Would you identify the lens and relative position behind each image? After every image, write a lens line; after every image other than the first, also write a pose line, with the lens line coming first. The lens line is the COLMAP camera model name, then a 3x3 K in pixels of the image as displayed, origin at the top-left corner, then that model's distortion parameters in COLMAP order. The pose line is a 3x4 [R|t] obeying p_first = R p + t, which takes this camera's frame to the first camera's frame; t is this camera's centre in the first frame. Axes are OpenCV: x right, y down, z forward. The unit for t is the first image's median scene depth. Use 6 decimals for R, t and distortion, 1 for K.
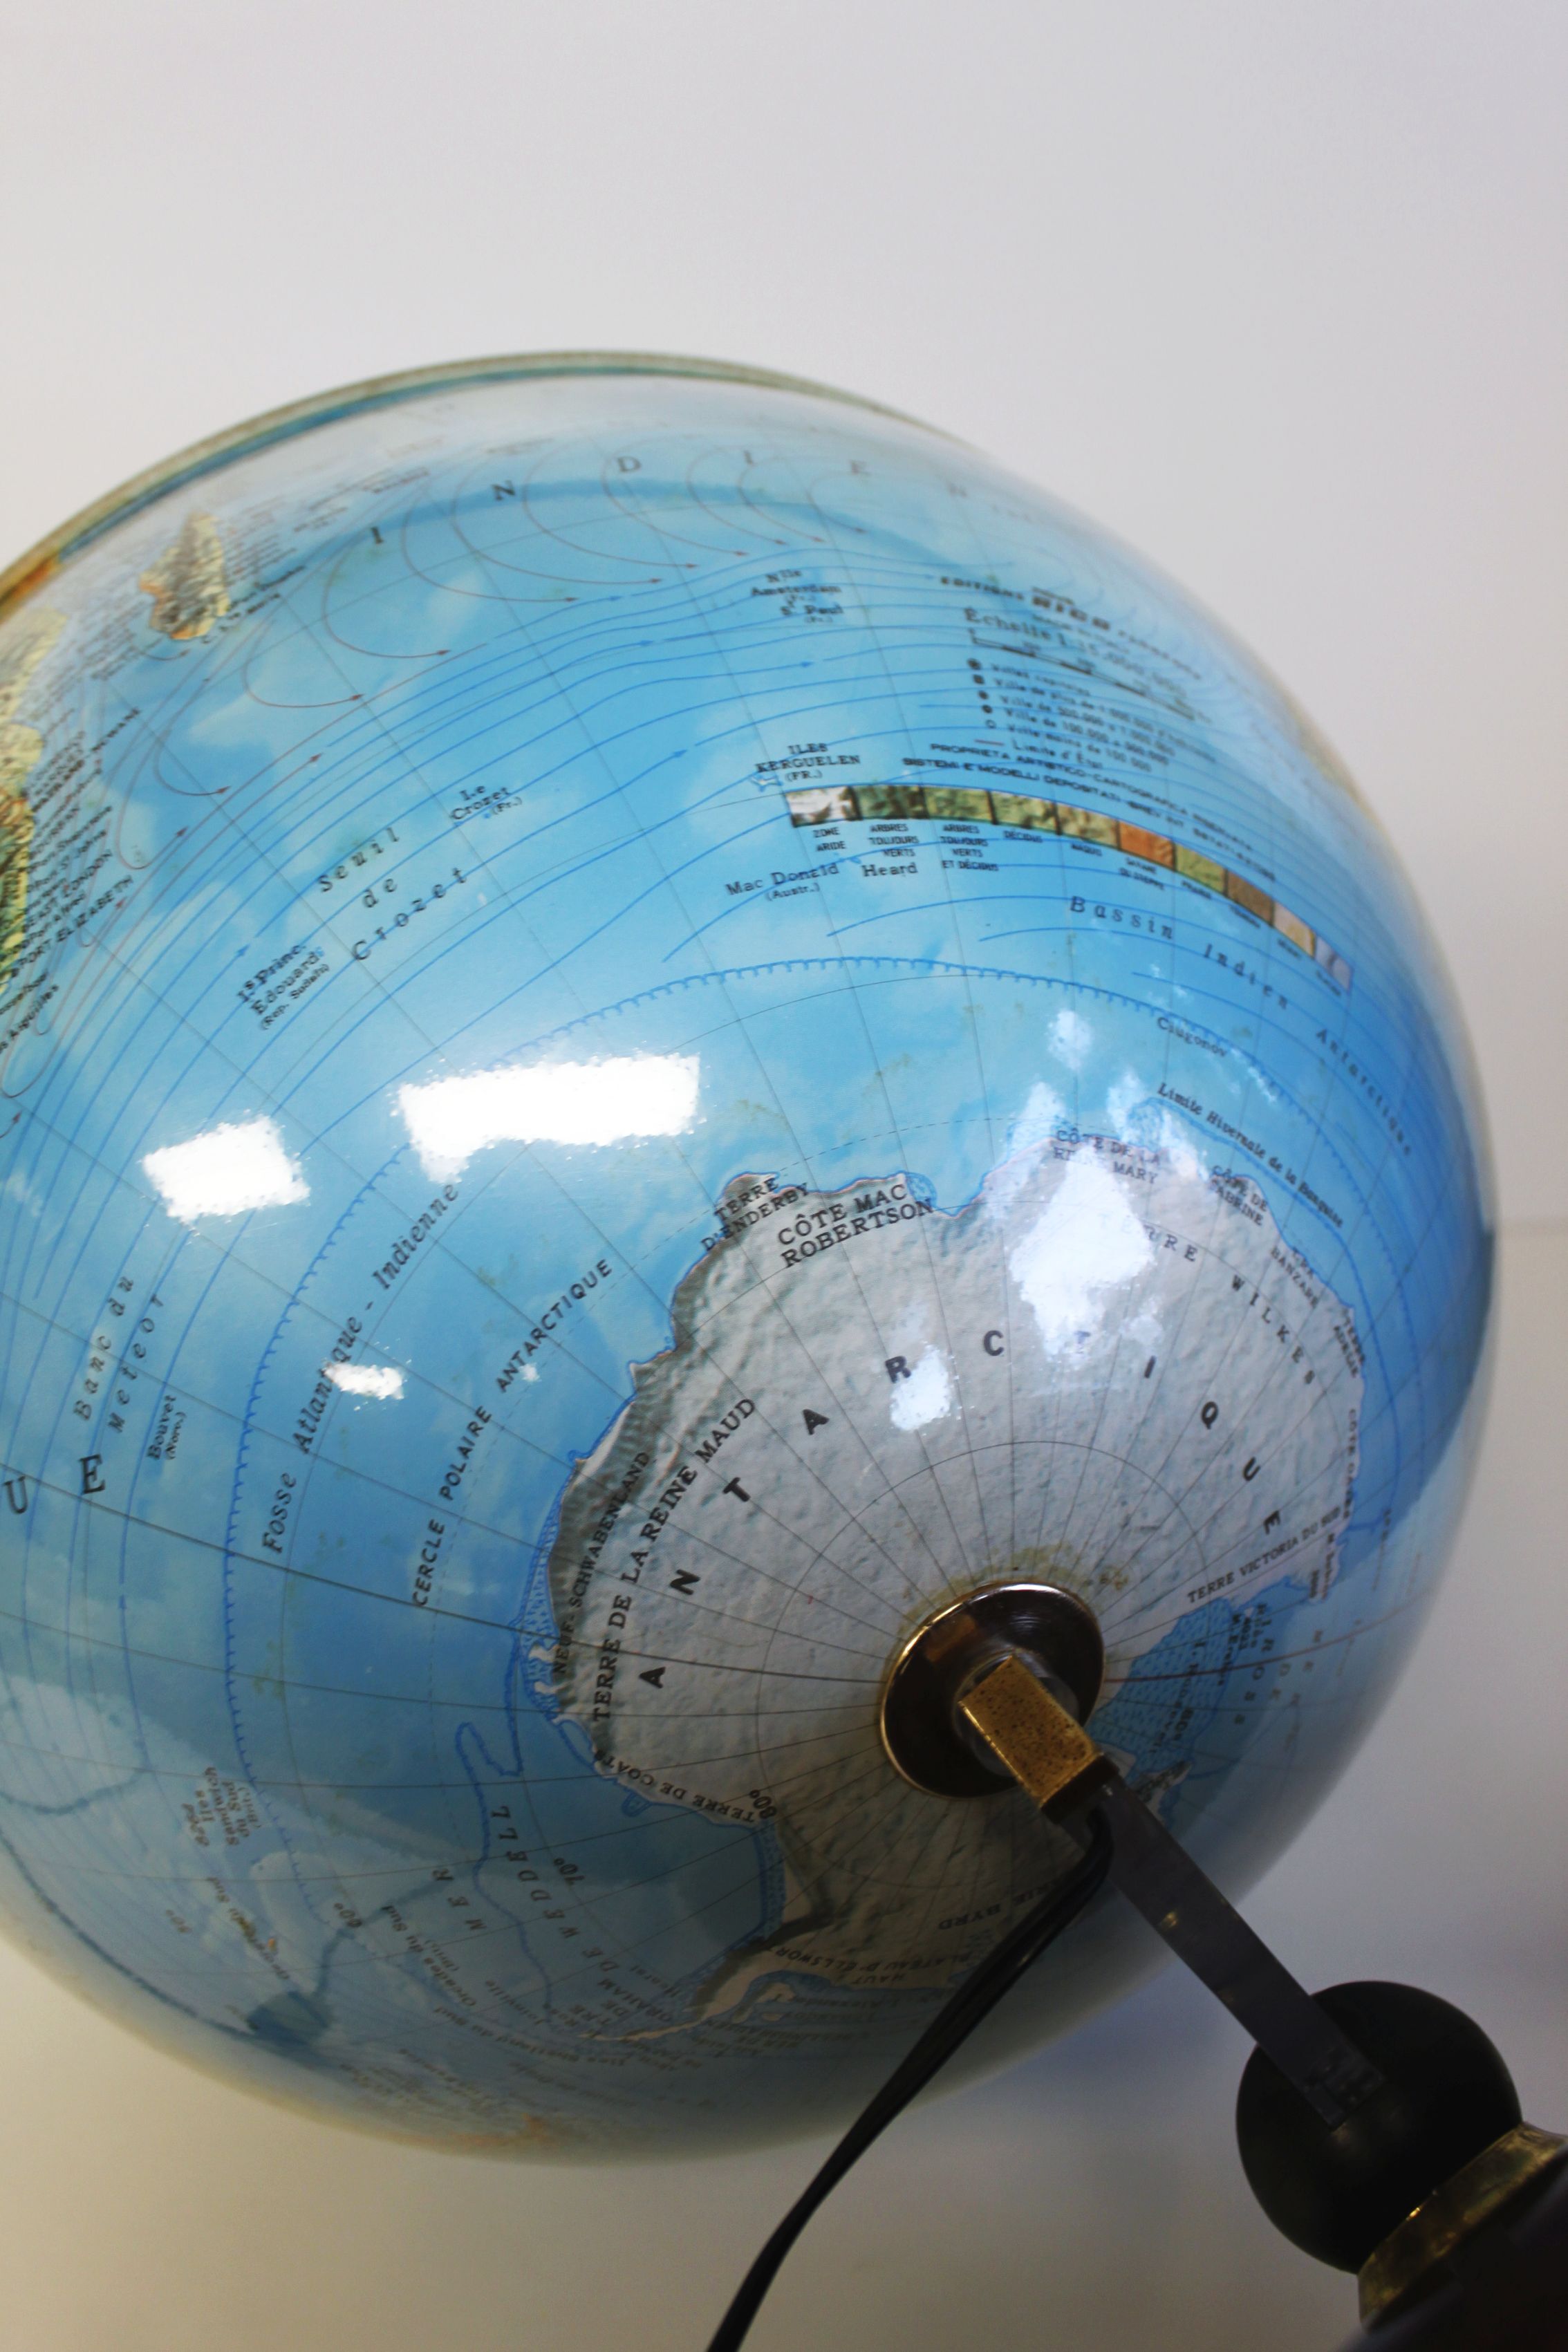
lens RADIAL K [[2089.9, 0, 832.2], [0, 2089.9, 1214.2], [0, 0, 1]] dist [-0.153273, 0.012363]
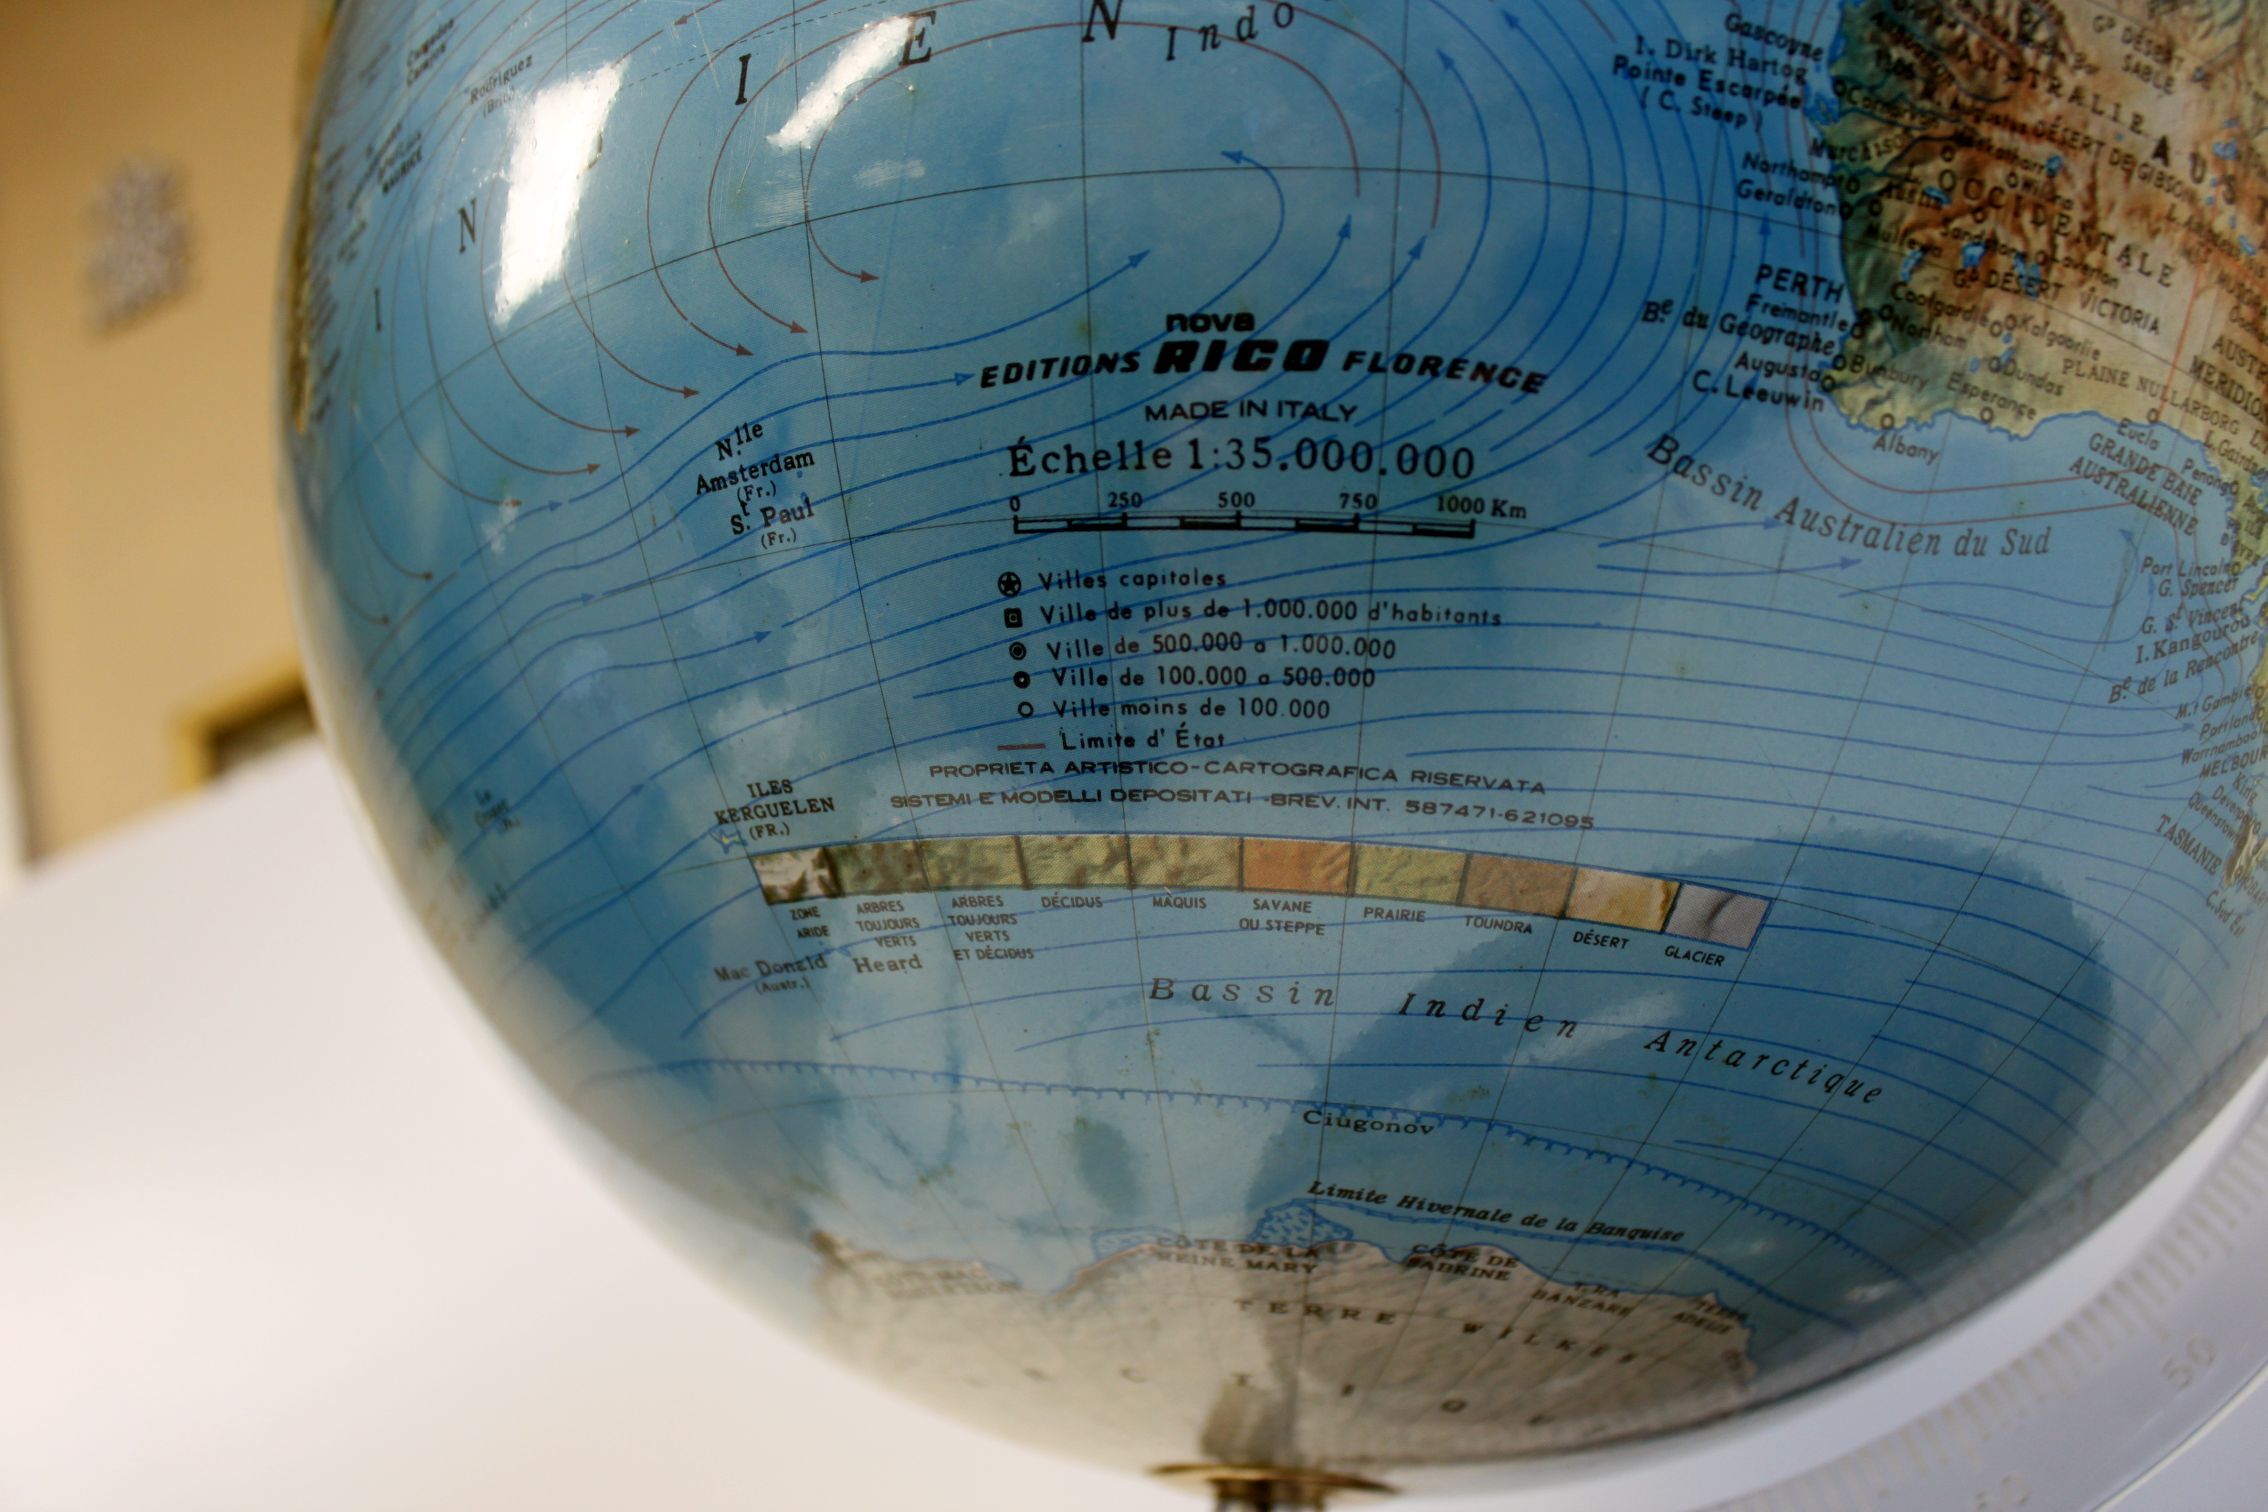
lens RADIAL K [[1858.2, 0, 1134.0], [0, 1858.2, 756.0], [0, 0, 1]] dist [-0.159147, 0.004595]
pose [[0.799817, 0.209388, -0.562538, 0.446117], [0.259335, 0.724653, 0.638454, -0.607787], [0.541330, -0.656532, 0.525288, 0.738862]]
